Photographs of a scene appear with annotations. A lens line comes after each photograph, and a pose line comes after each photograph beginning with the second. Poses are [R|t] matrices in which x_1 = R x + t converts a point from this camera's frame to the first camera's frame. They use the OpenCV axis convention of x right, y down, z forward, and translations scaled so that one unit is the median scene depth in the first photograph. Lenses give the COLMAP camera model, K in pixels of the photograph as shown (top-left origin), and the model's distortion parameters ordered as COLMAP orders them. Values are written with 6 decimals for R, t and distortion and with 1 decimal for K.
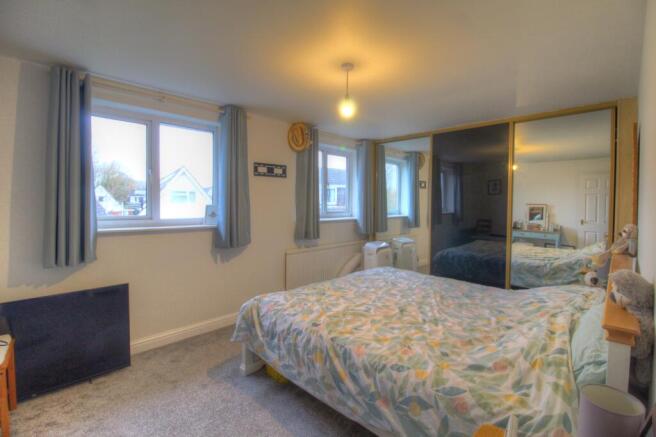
lens RADIAL K [[303.5, 0, 329.7], [0, 303.5, 205.1], [0, 0, 1]] dist [0.000775, 0.000032]
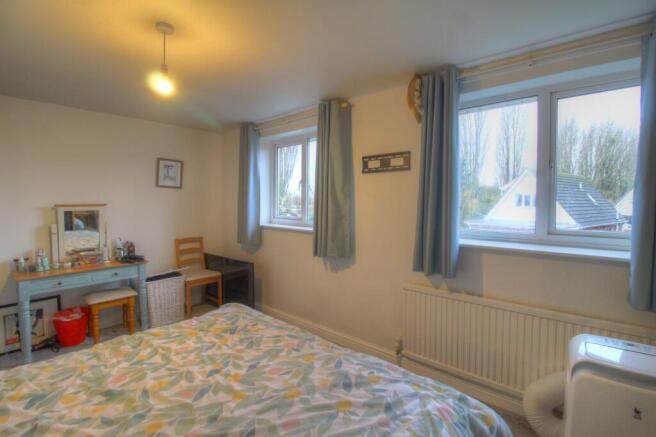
lens RADIAL K [[303.5, 0, 329.7], [0, 303.5, 205.1], [0, 0, 1]] dist [0.000775, 0.000032]
pose [[0.071864, 0.008568, -0.997378, 0.521390], [-0.016251, 0.999840, 0.007418, -0.019527], [0.997282, 0.015675, 0.071991, 0.845570]]
